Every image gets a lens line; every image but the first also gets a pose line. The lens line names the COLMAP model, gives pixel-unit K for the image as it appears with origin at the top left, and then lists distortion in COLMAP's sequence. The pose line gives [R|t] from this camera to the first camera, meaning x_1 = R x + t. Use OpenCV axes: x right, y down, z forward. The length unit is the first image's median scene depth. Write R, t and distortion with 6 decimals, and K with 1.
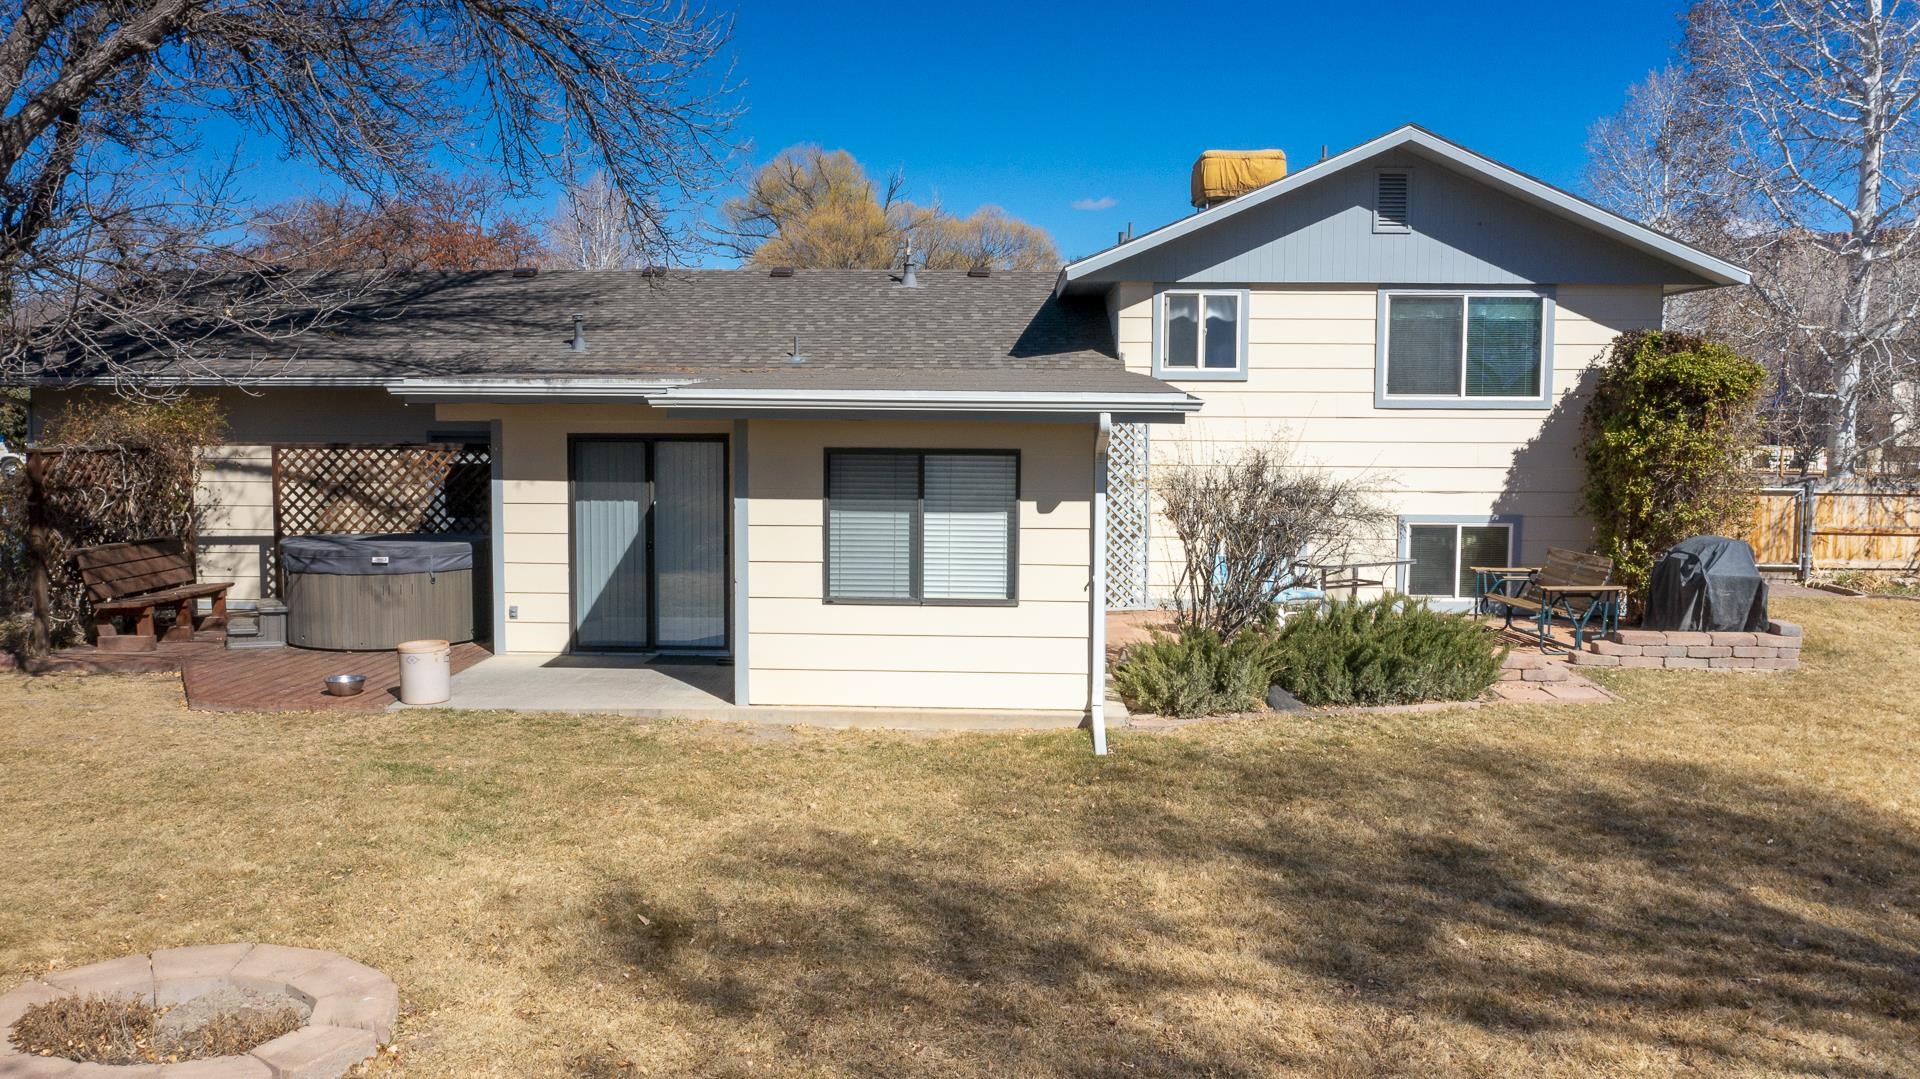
lens RADIAL K [[1519.5, 0, 927.4], [0, 1519.5, 520.3], [0, 0, 1]] dist [-0.014249, -0.005348]
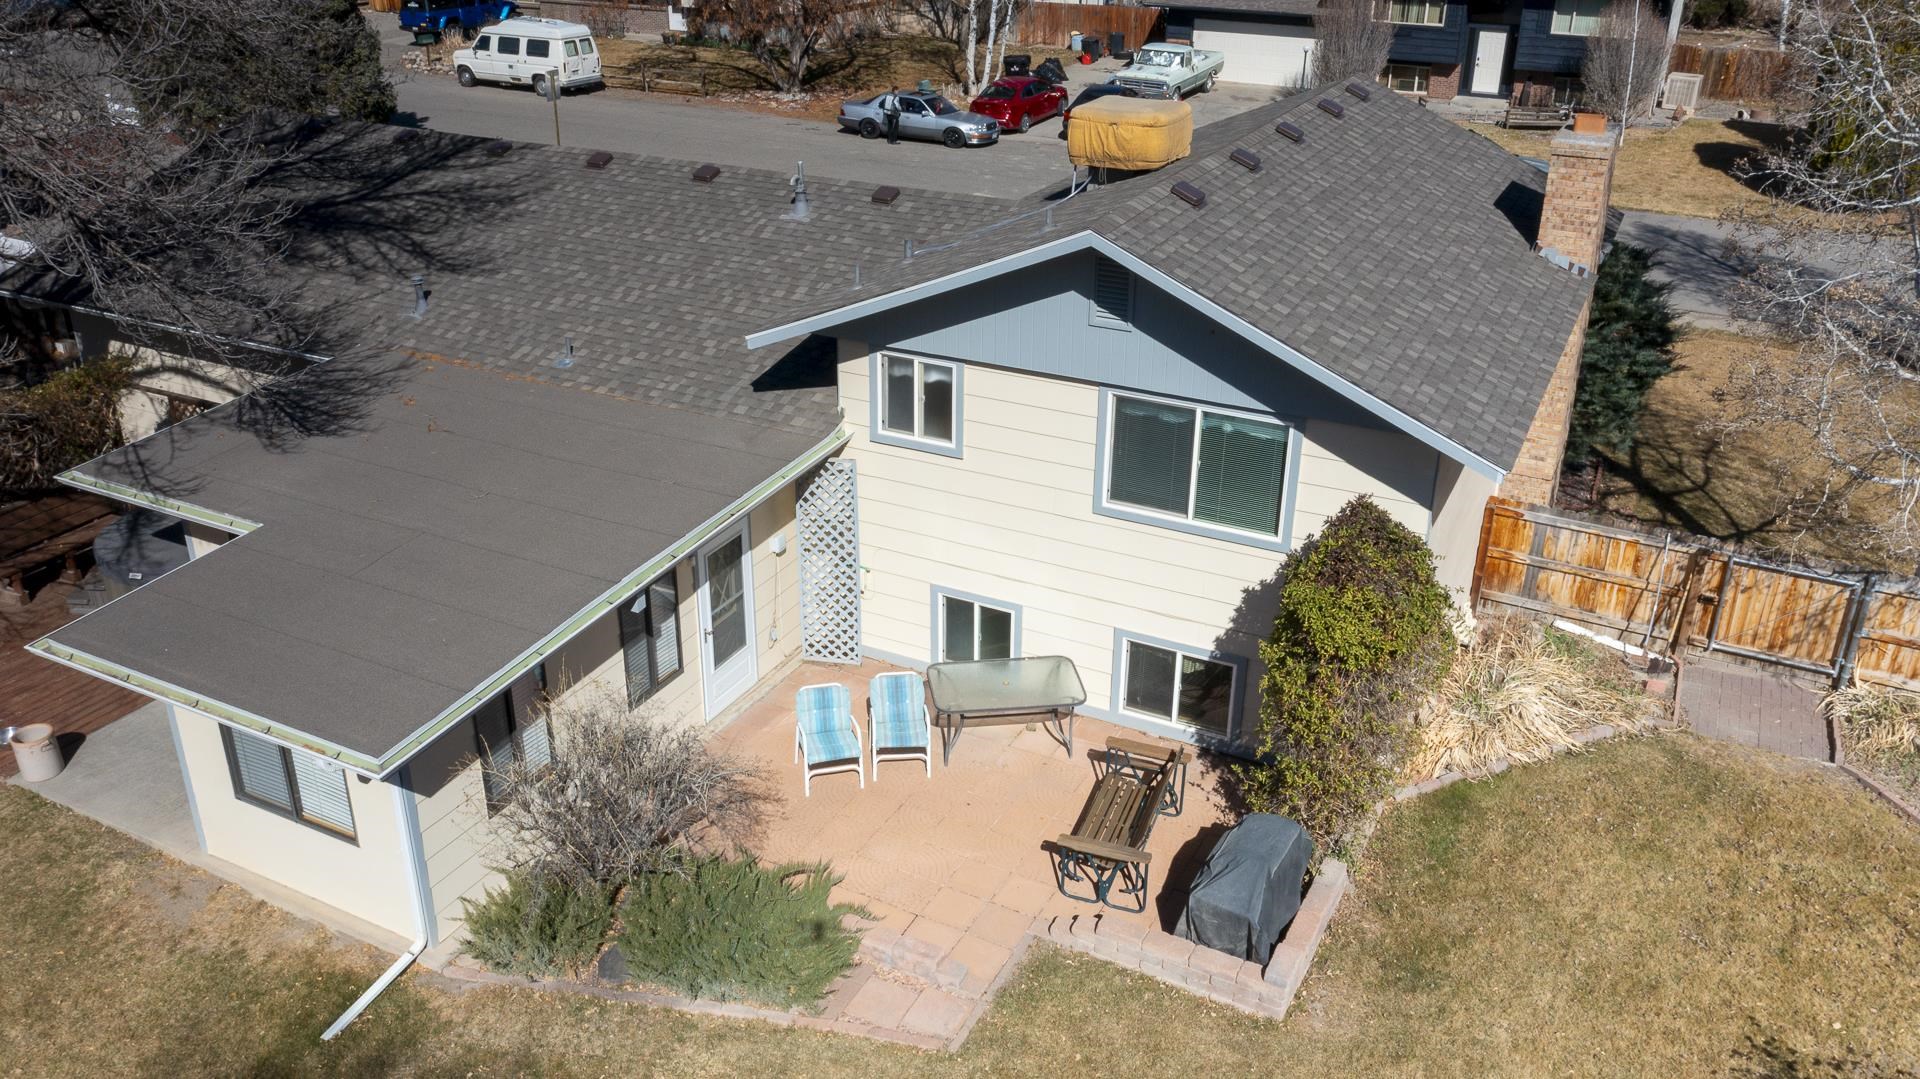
lens RADIAL K [[1519.5, 0, 948.2], [0, 1519.5, 510.5], [0, 0, 1]] dist [-0.014249, -0.005348]
pose [[0.910023, 0.172389, -0.377015, 0.552229], [-0.031201, 0.935341, 0.352368, -0.383432], [0.413382, -0.308899, 0.856561, 0.217222]]
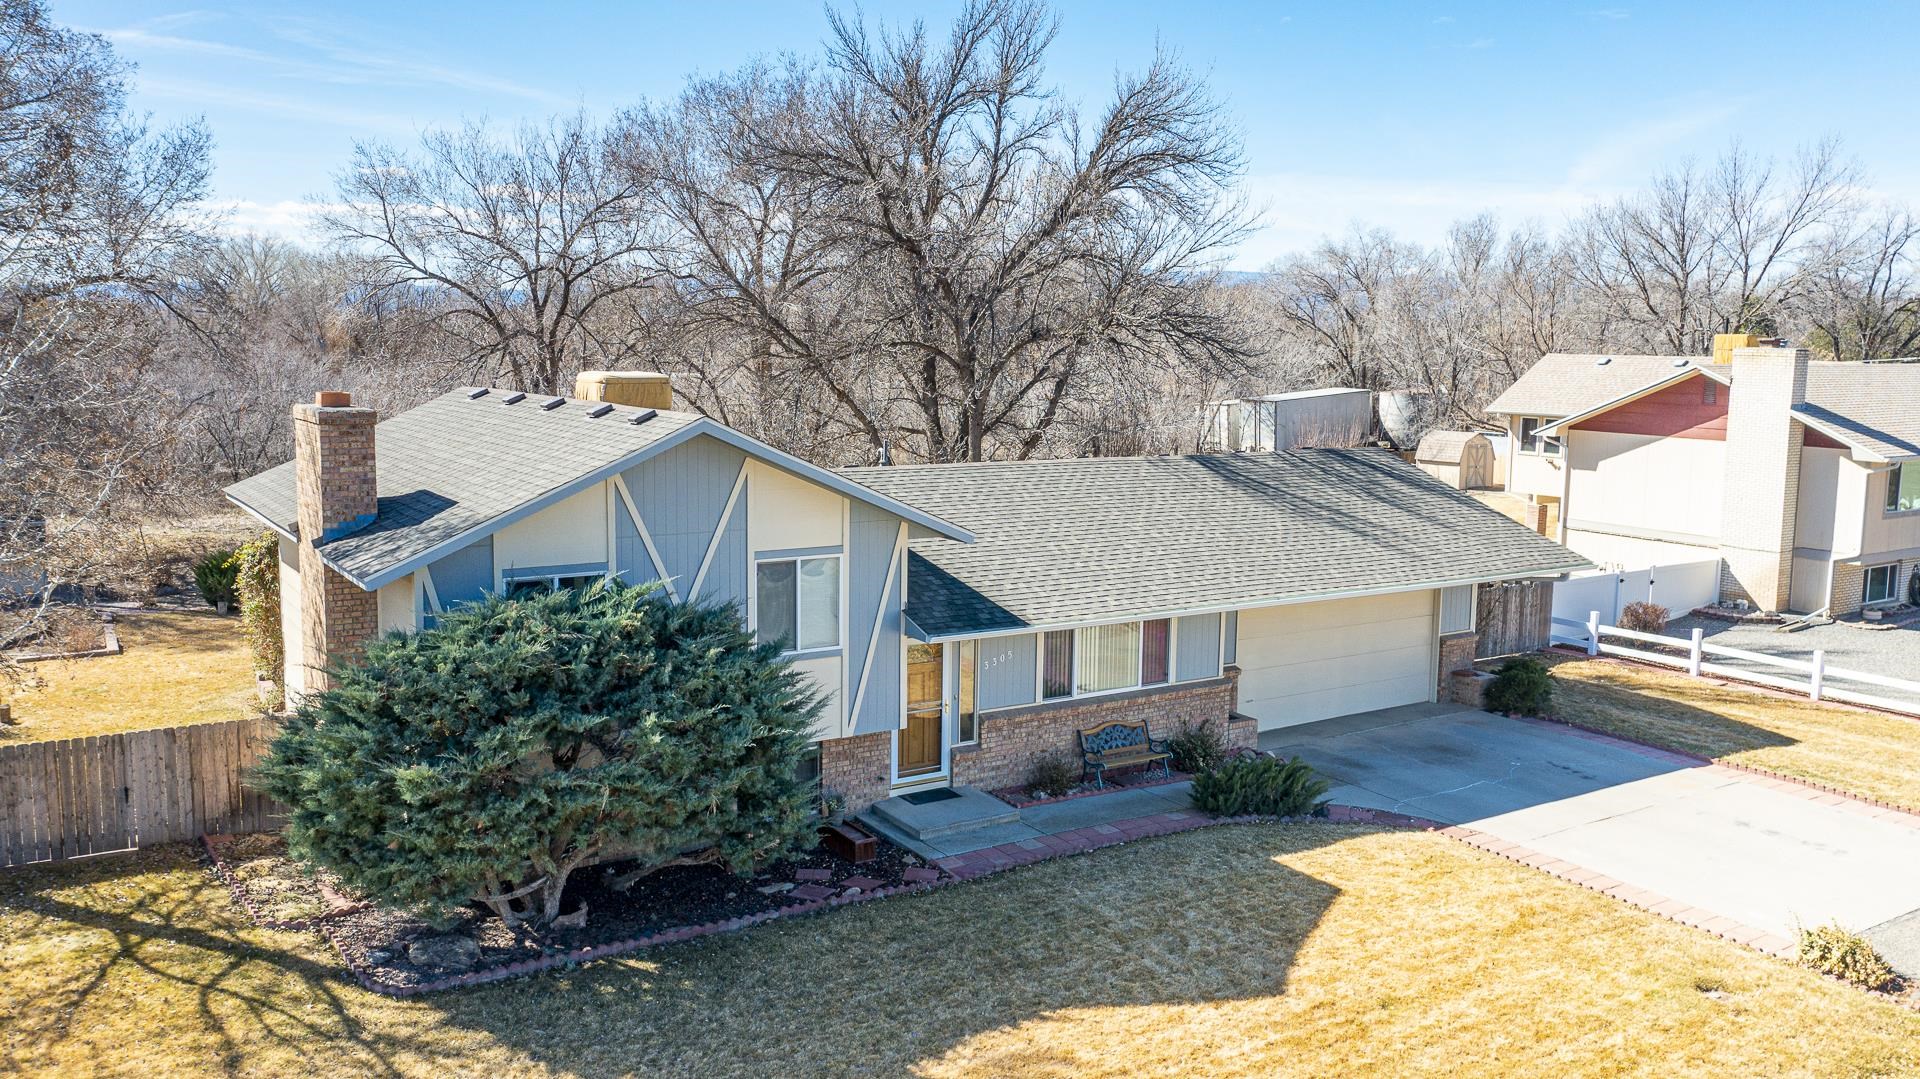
lens RADIAL K [[1519.5, 0, 960.6], [0, 1519.5, 532.3], [0, 0, 1]] dist [-0.014249, -0.005348]
pose [[-0.813824, 0.050288, -0.578931, 0.781568], [-0.074057, 0.979150, 0.189156, -0.408025], [0.576373, 0.196814, -0.793132, 2.471578]]
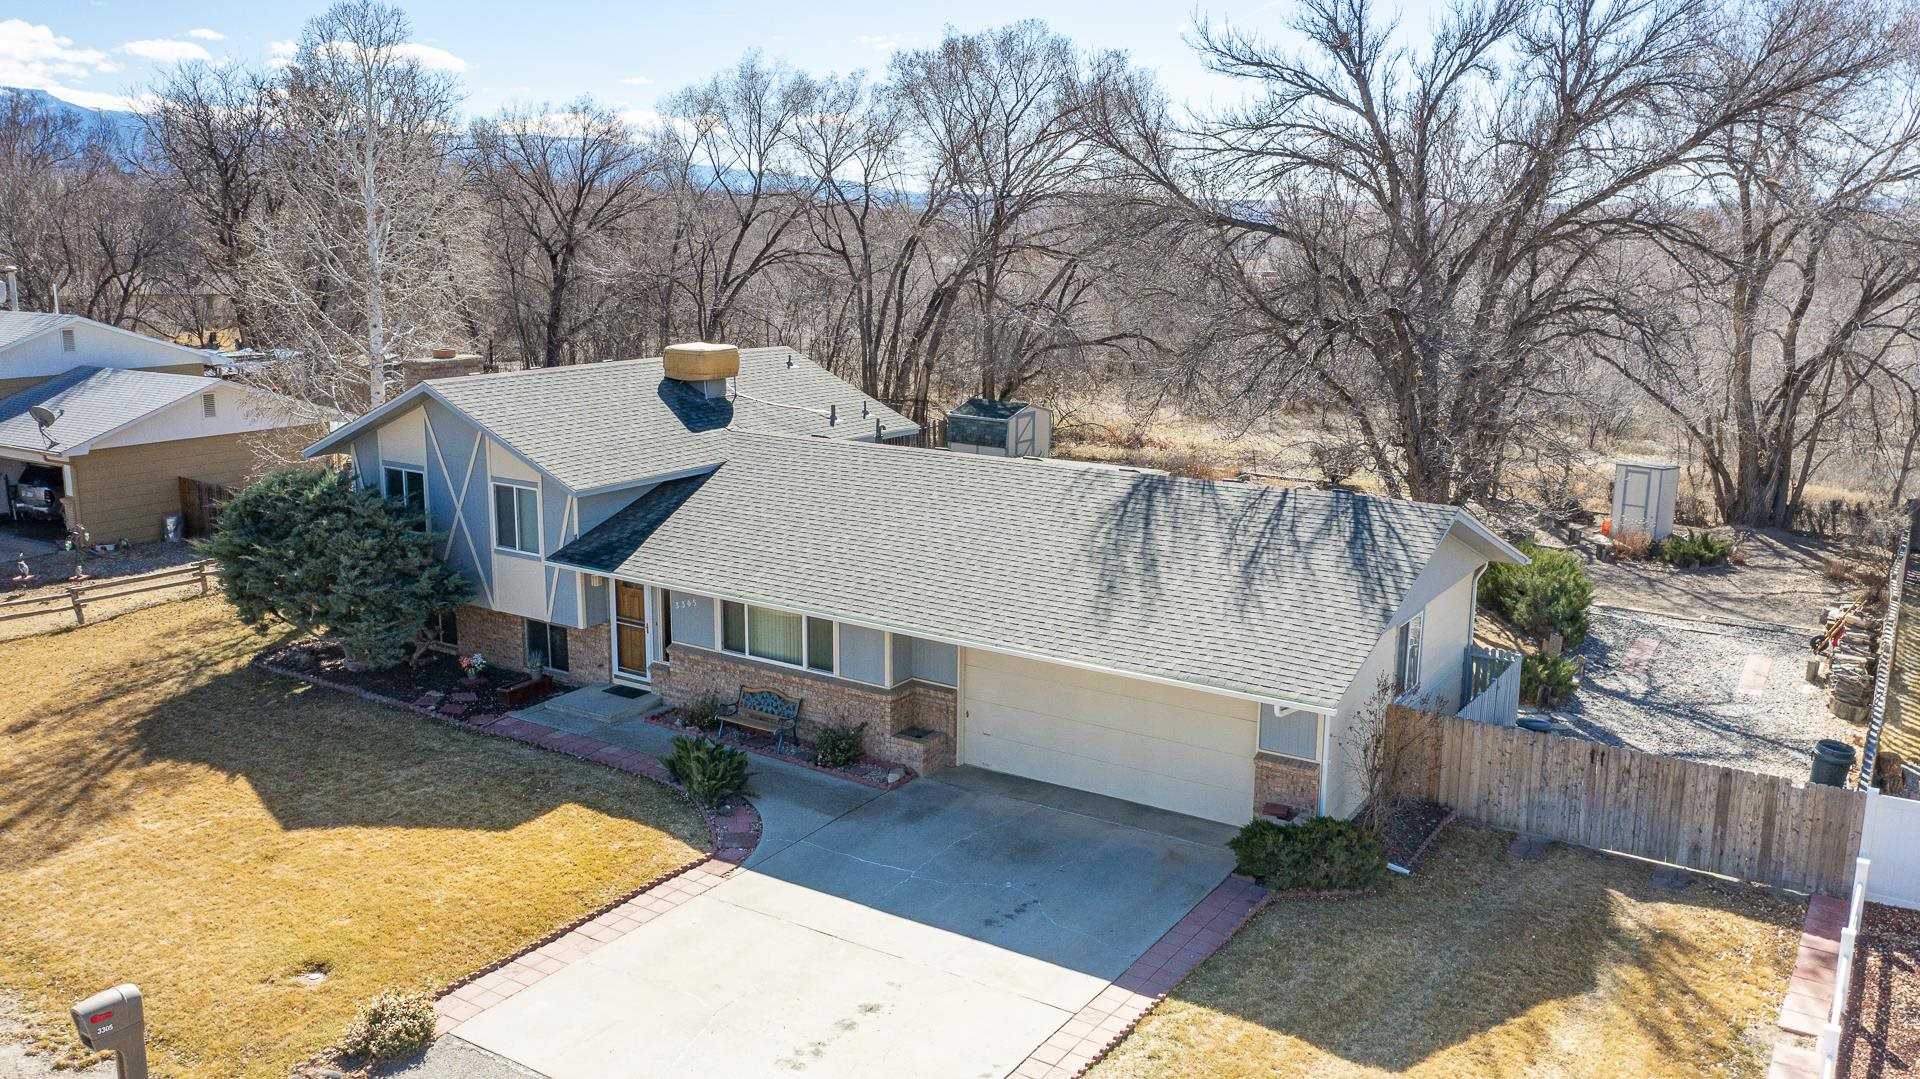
lens RADIAL K [[1519.5, 0, 957.0], [0, 1519.5, 534.1], [0, 0, 1]] dist [-0.014249, -0.005348]
pose [[-0.859334, -0.123050, 0.496390, -0.923703], [0.023612, 0.960041, 0.278860, -0.551639], [-0.510869, 0.251355, -0.822091, 2.603506]]
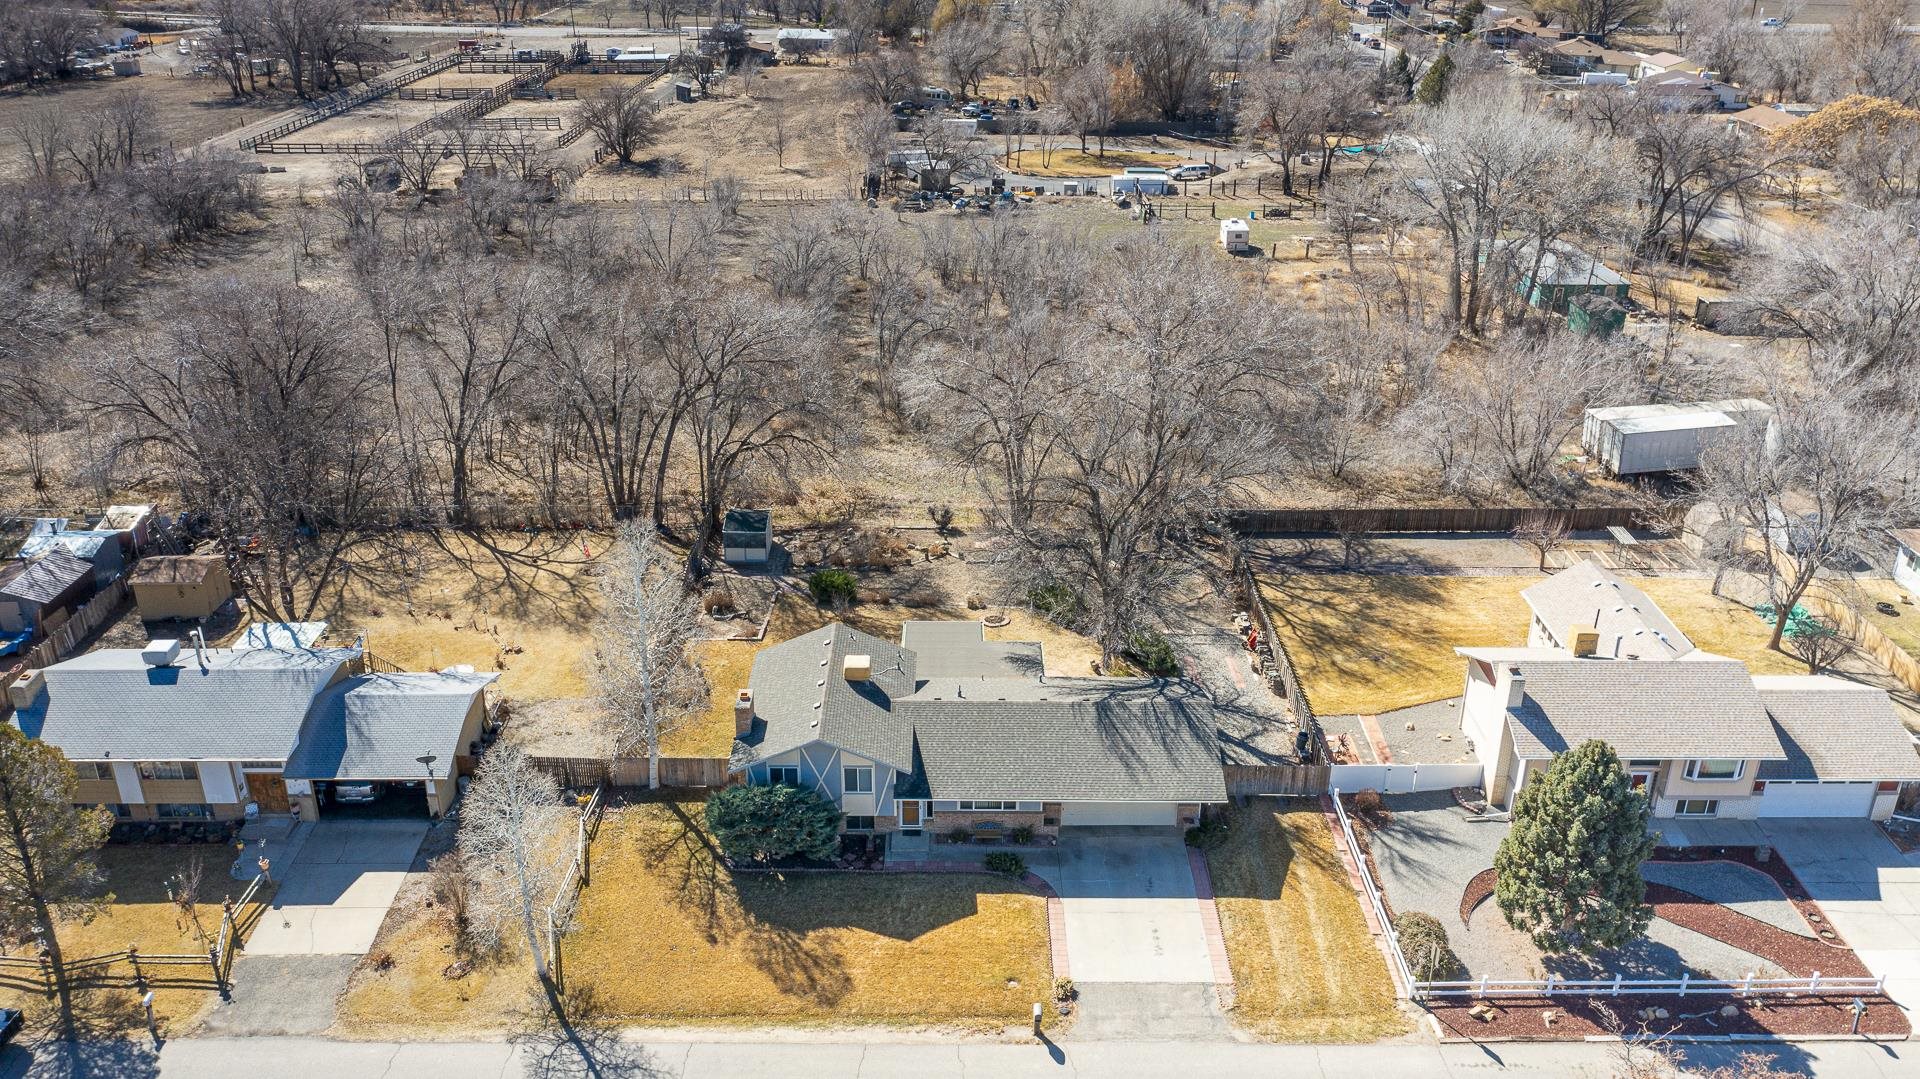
lens RADIAL K [[1519.5, 0, 950.6], [0, 1519.5, 545.0], [0, 0, 1]] dist [-0.014249, -0.005348]
pose [[-0.998835, 0.002588, -0.048188, 0.197659], [-0.021942, 0.865021, 0.501255, -2.475080], [0.042981, 0.501728, -0.863957, 4.437399]]
